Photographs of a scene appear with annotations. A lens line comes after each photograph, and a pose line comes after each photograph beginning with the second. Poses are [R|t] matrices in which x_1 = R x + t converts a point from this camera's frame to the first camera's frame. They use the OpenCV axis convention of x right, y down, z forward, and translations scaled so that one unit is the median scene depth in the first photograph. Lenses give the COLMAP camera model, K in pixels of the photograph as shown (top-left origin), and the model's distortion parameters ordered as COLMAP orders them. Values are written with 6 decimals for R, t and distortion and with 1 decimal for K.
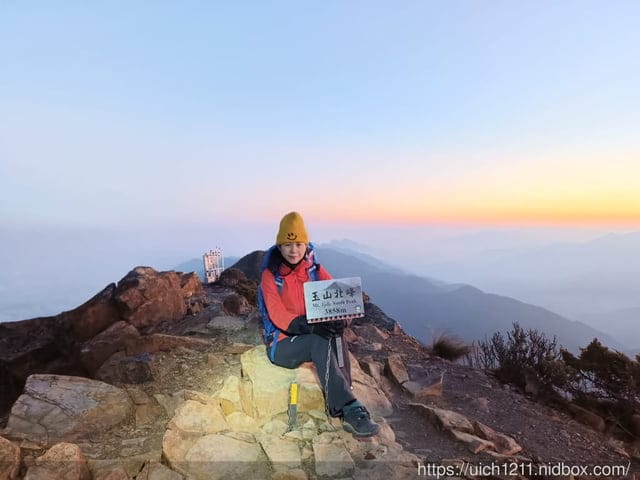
lens RADIAL K [[393.4, 0, 320.0], [0, 393.4, 240.0], [0, 0, 1]] dist [0.000306, 0.000675]
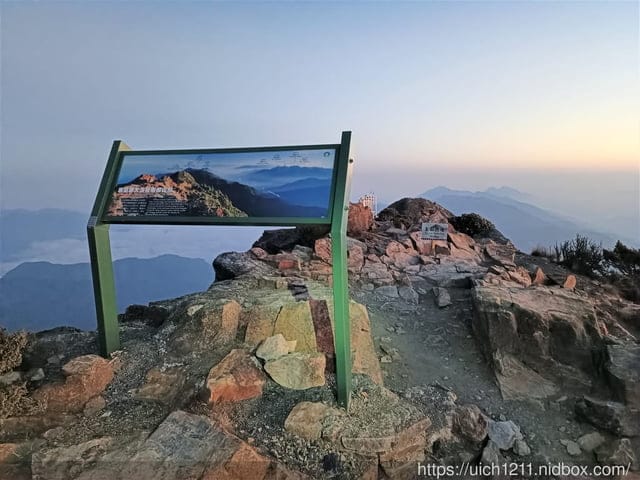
lens RADIAL K [[393.4, 0, 320.0], [0, 393.4, 240.0], [0, 0, 1]] dist [0.000306, 0.000675]
pose [[0.931595, 0.055016, -0.359311, 0.067834], [-0.006471, 0.990834, 0.134933, 0.015870], [0.363441, -0.123377, 0.923411, -0.652849]]
